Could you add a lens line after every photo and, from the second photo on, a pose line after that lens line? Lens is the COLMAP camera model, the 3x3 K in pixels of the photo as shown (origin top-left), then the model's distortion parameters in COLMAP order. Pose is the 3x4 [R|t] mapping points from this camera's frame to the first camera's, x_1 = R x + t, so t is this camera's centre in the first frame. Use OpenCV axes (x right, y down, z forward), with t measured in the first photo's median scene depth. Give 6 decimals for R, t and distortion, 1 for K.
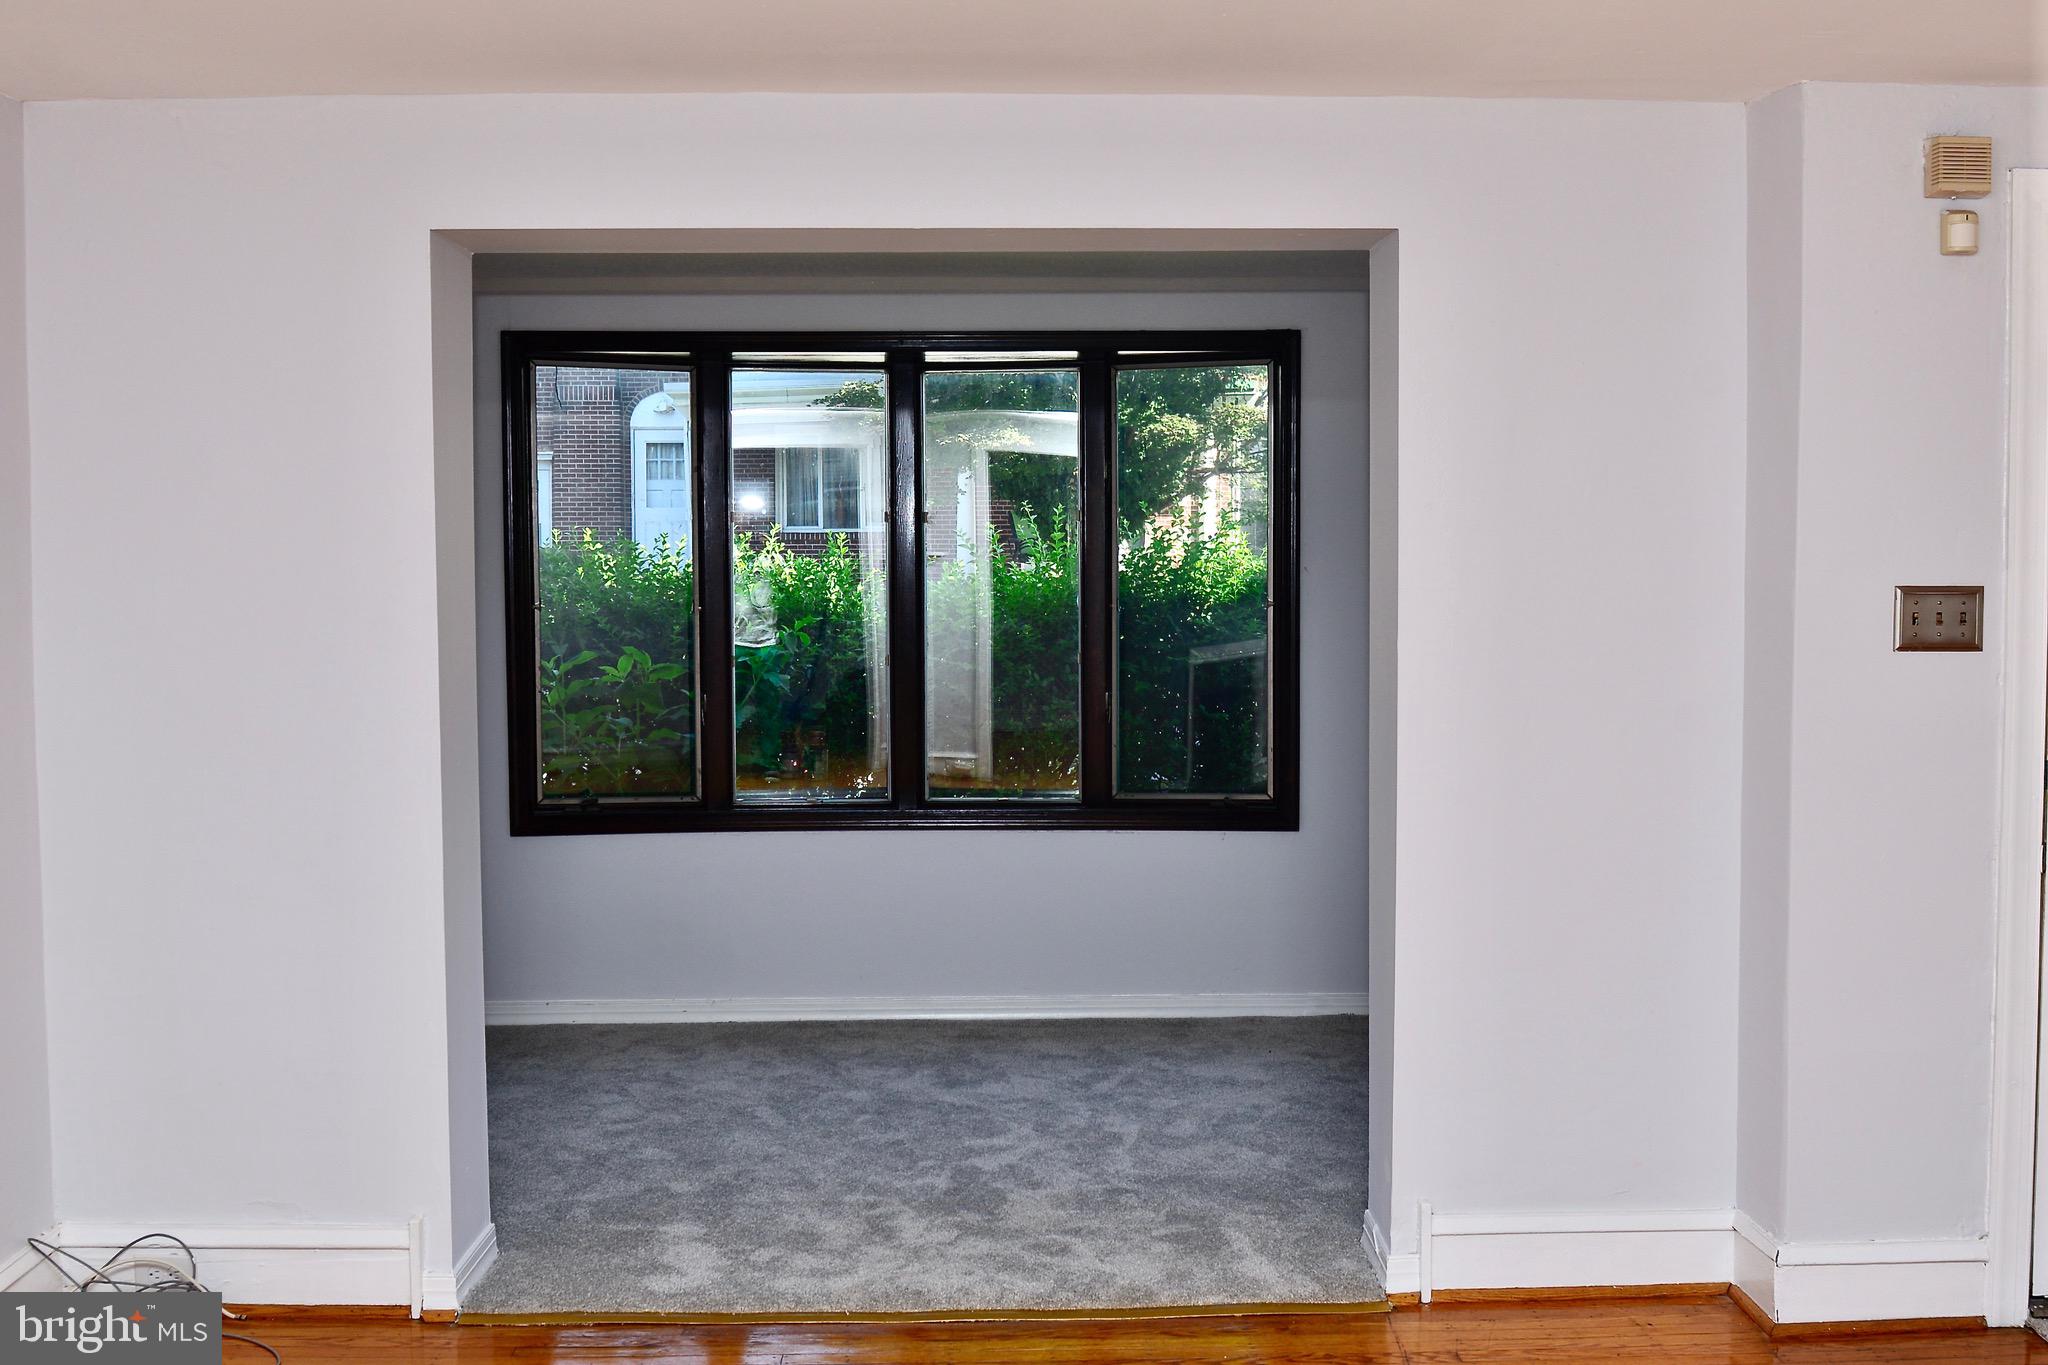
lens RADIAL K [[2118.6, 0, 1024.0], [0, 2118.6, 682.5], [0, 0, 1]] dist [-0.048025, -0.007066]
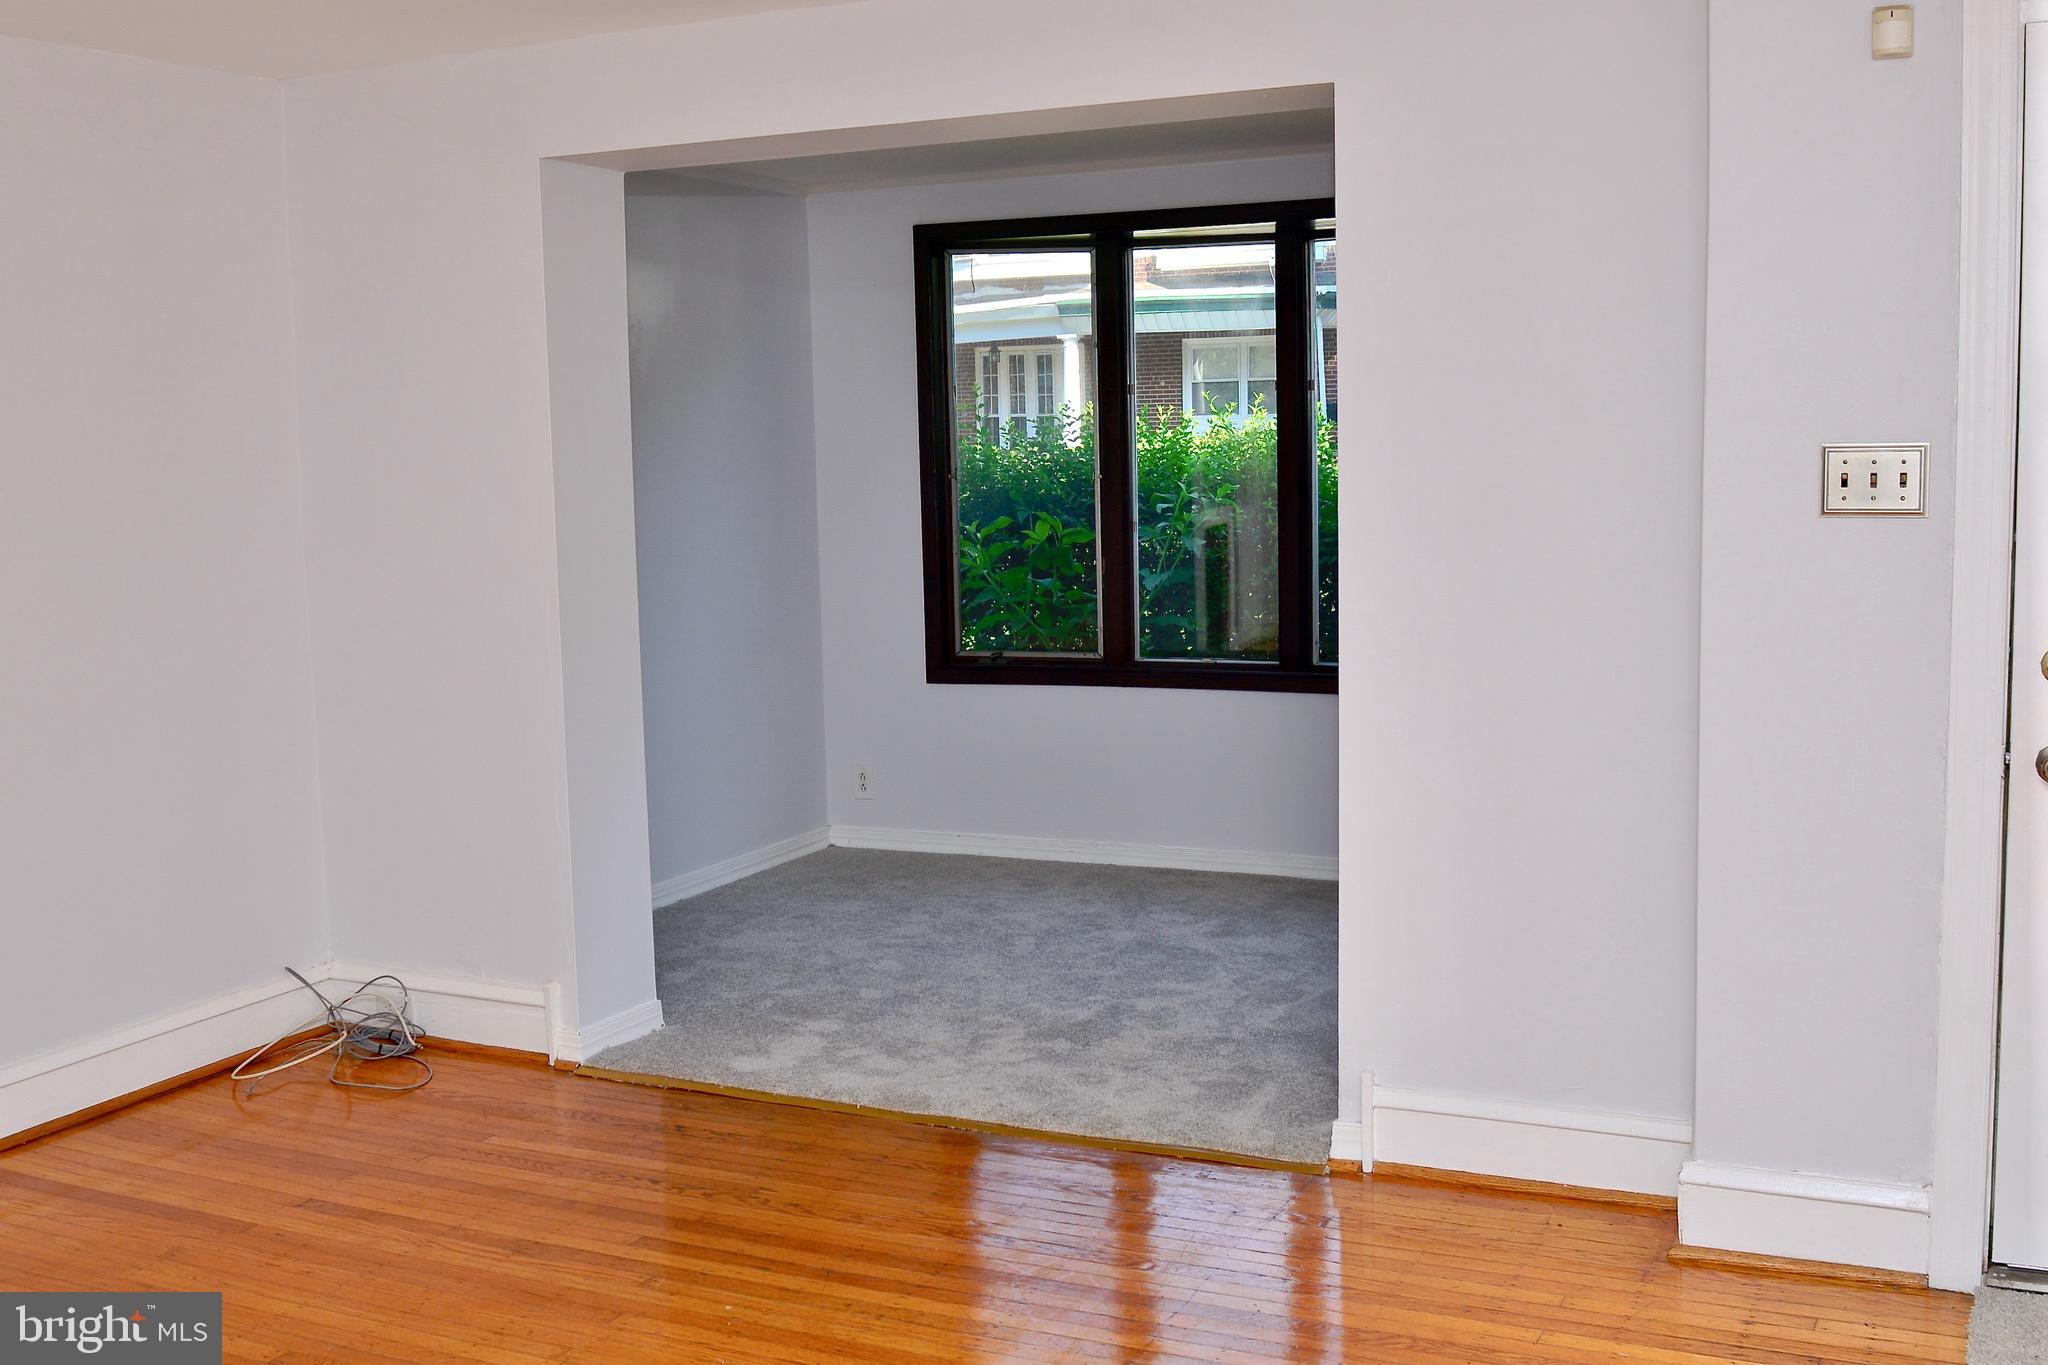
lens RADIAL K [[2118.6, 0, 1024.0], [0, 2118.6, 682.5], [0, 0, 1]] dist [-0.048025, -0.007066]
pose [[0.890821, 0.038547, -0.452717, 0.489927], [-0.010969, 0.997929, 0.063385, 0.001986], [0.454222, -0.051499, 0.889399, 0.051390]]
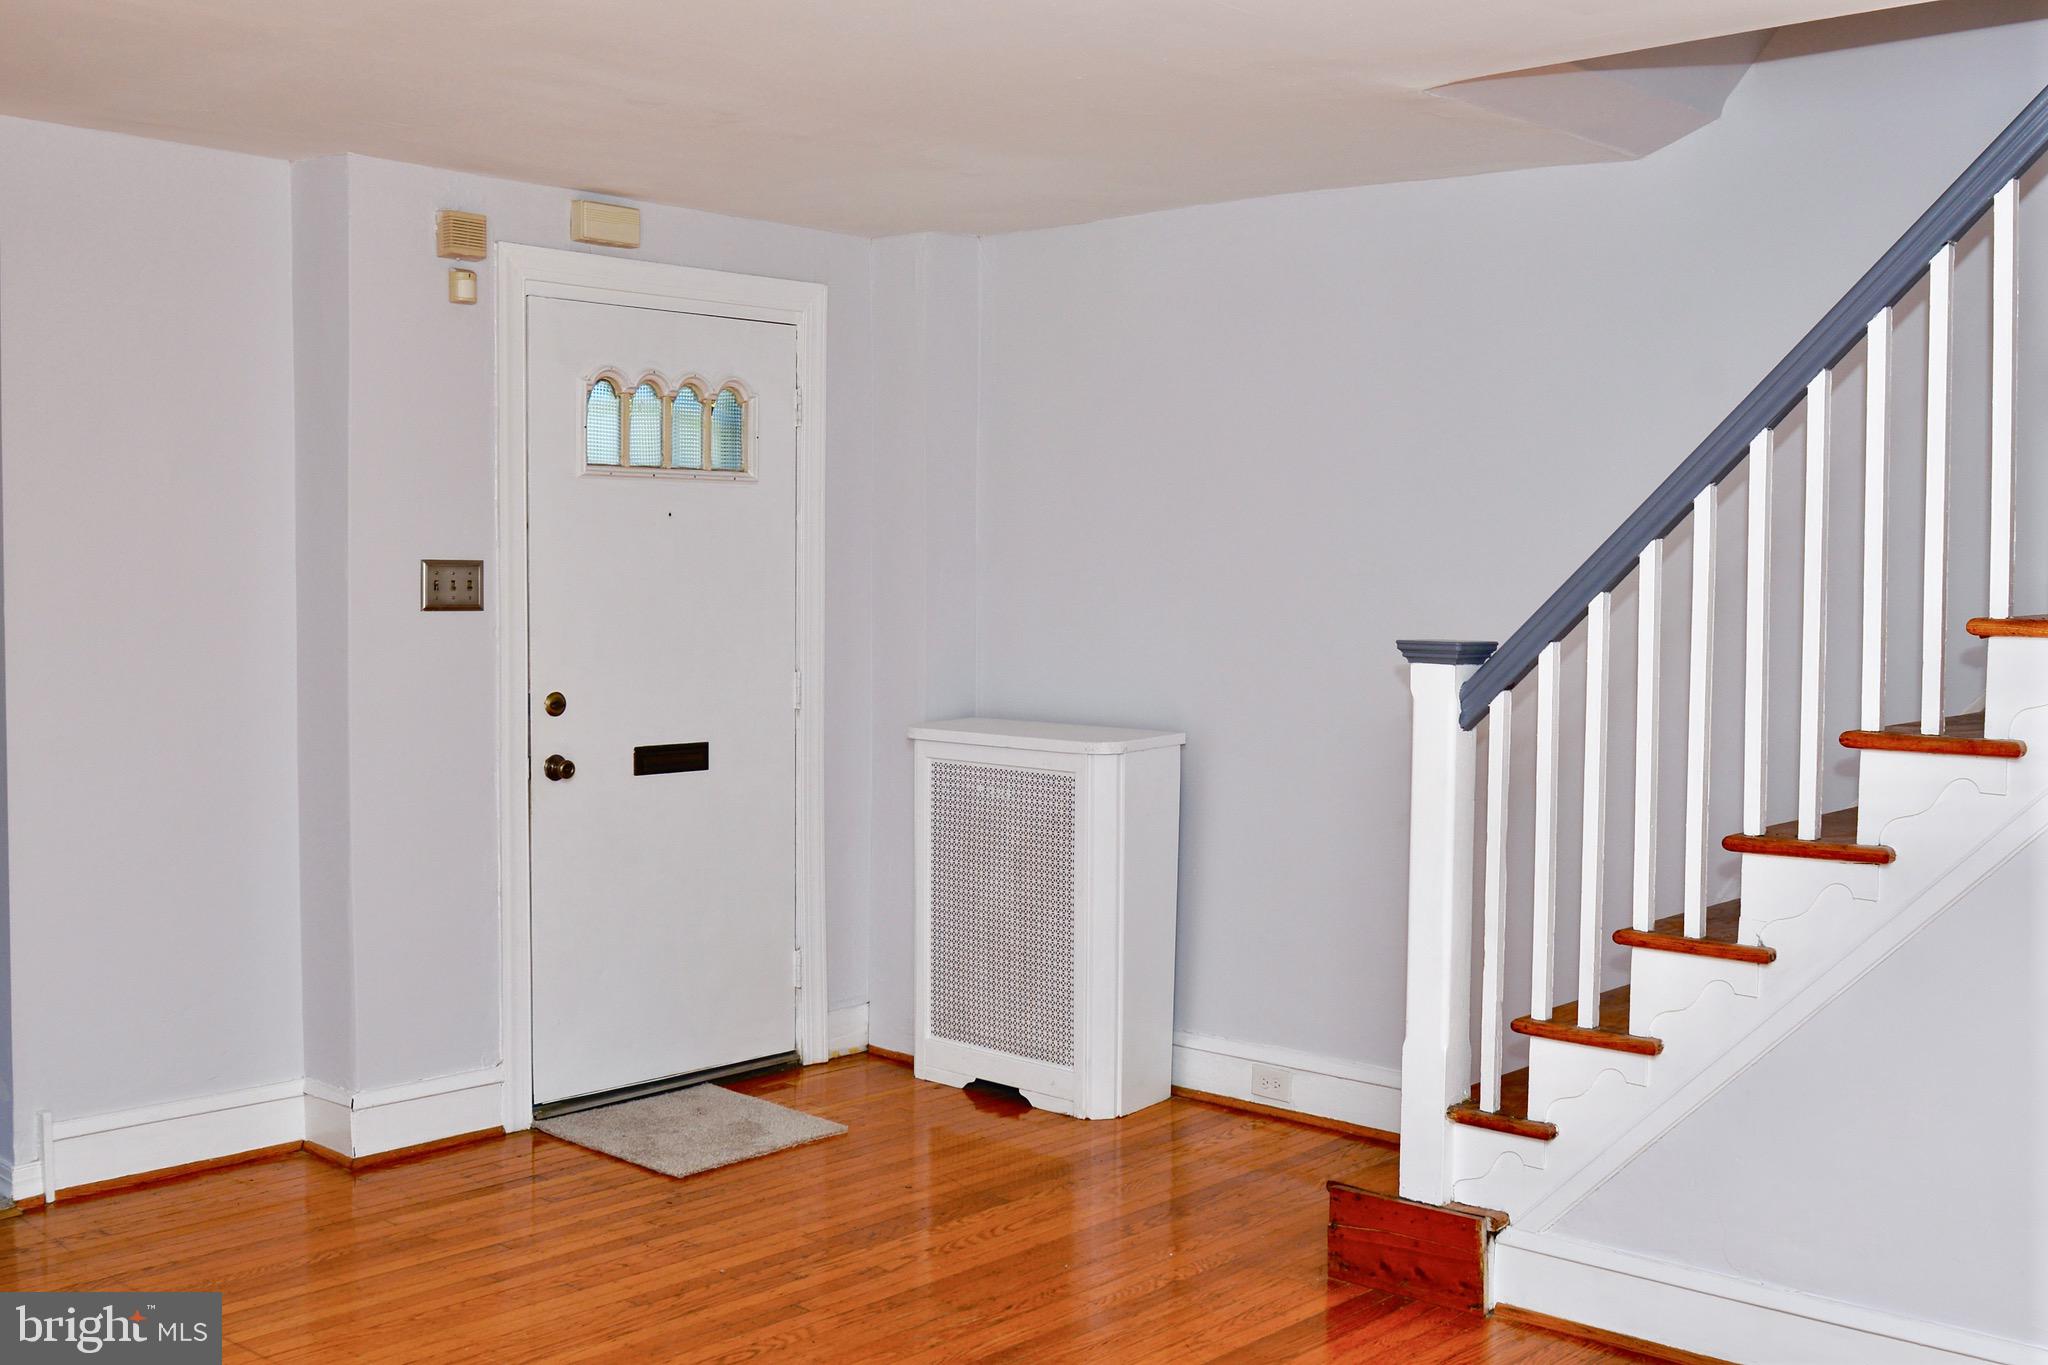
lens RADIAL K [[2118.6, 0, 1024.0], [0, 2118.6, 682.5], [0, 0, 1]] dist [-0.048025, -0.007066]
pose [[0.695882, -0.028193, 0.717603, -0.234932], [0.031783, 0.999459, 0.008445, 0.027401], [-0.717453, 0.016931, 0.696401, -0.140453]]
